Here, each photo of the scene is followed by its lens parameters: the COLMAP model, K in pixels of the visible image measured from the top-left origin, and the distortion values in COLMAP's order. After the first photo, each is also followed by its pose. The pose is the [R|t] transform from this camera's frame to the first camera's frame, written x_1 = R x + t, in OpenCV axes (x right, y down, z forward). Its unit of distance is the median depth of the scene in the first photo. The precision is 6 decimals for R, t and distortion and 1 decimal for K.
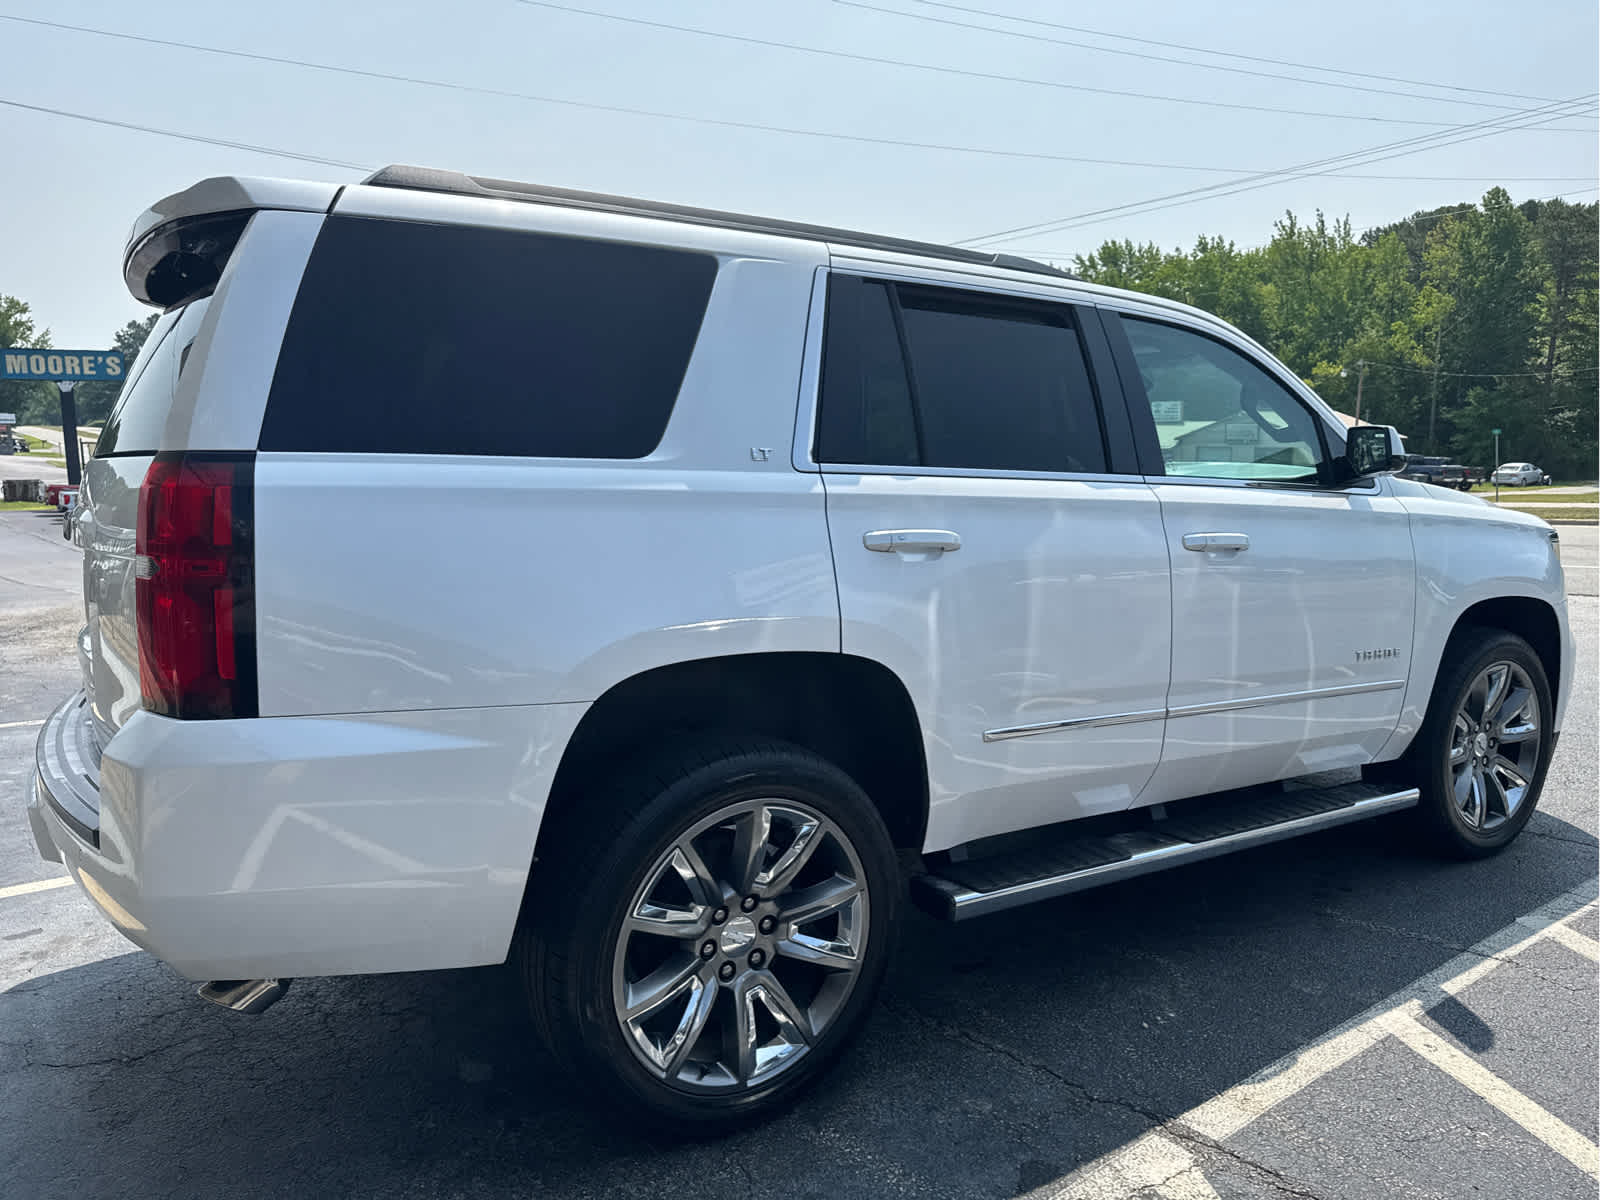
lens RADIAL K [[1132.0, 0, 795.5], [0, 1132.0, 563.9], [0, 0, 1]] dist [0.029319, -0.036792]
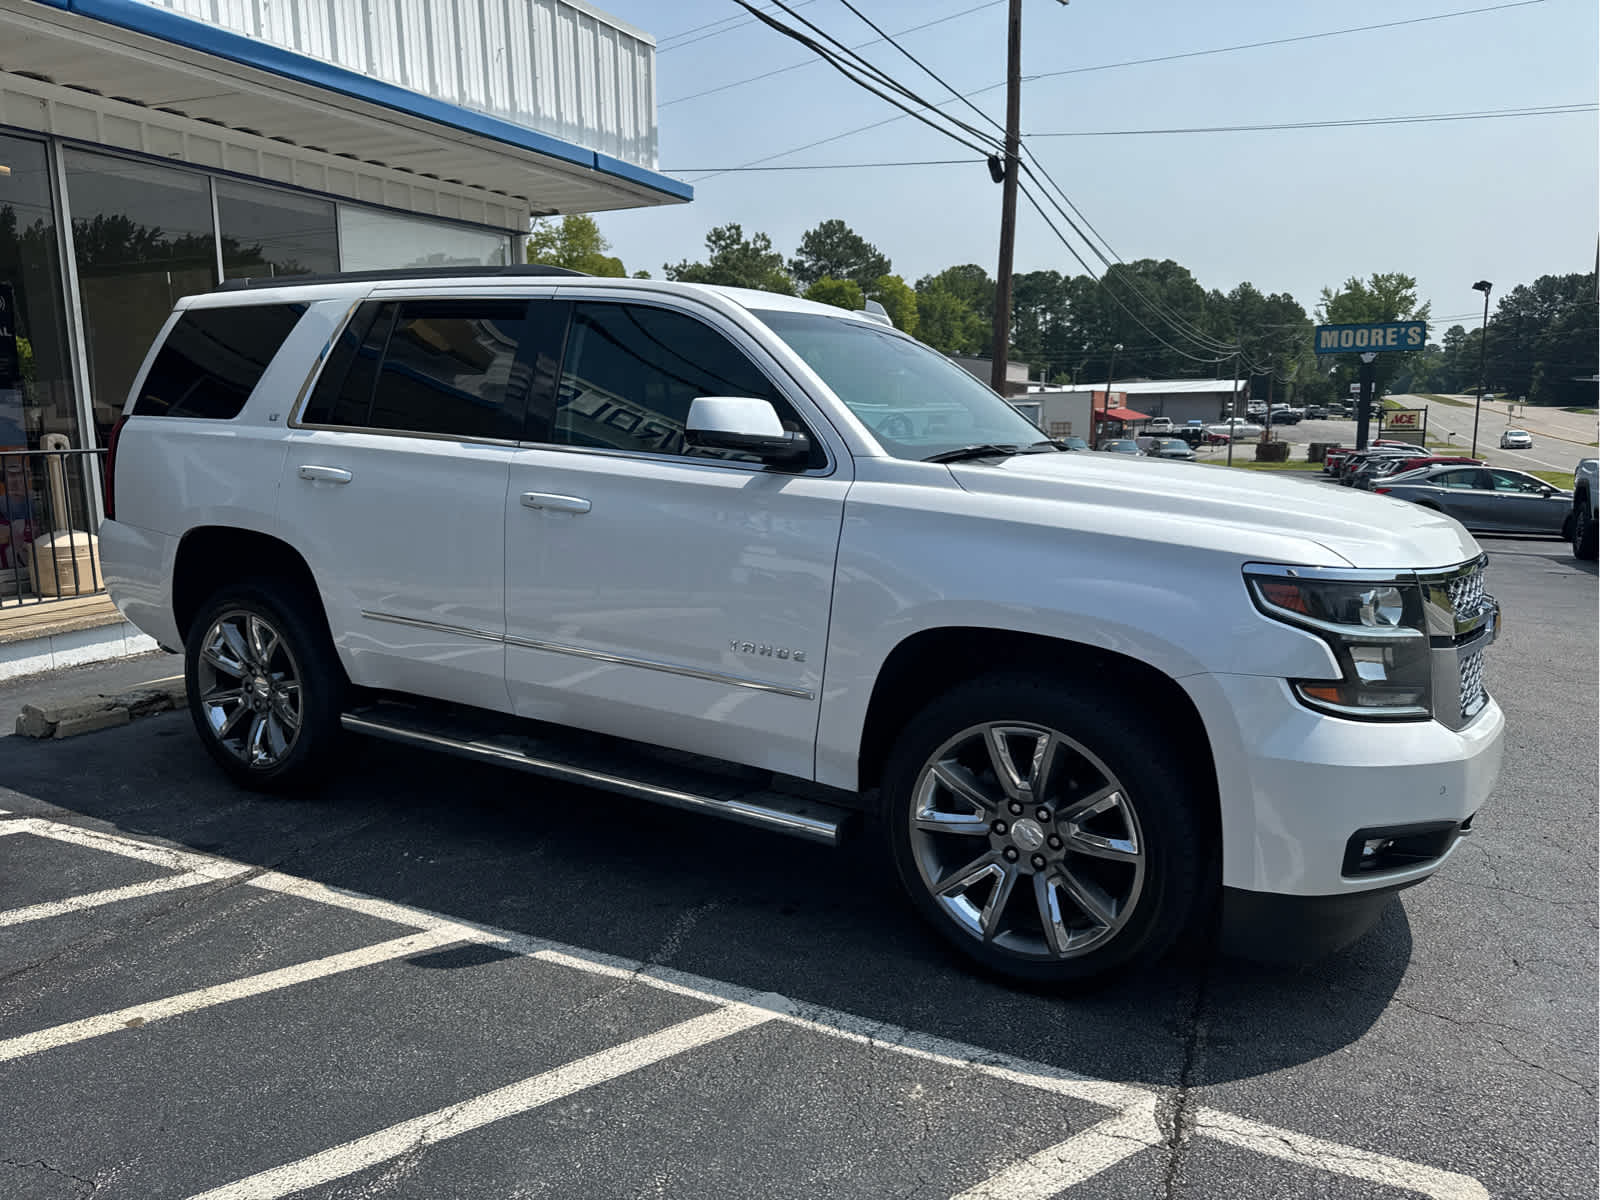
lens RADIAL K [[1132.0, 0, 814.9], [0, 1132.0, 572.3], [0, 0, 1]] dist [0.029319, -0.036792]
pose [[0.476502, 0.124278, -0.870345, 1.645737], [-0.093399, 0.991512, 0.090445, -0.083709], [0.874198, 0.038193, 0.484065, 0.763899]]
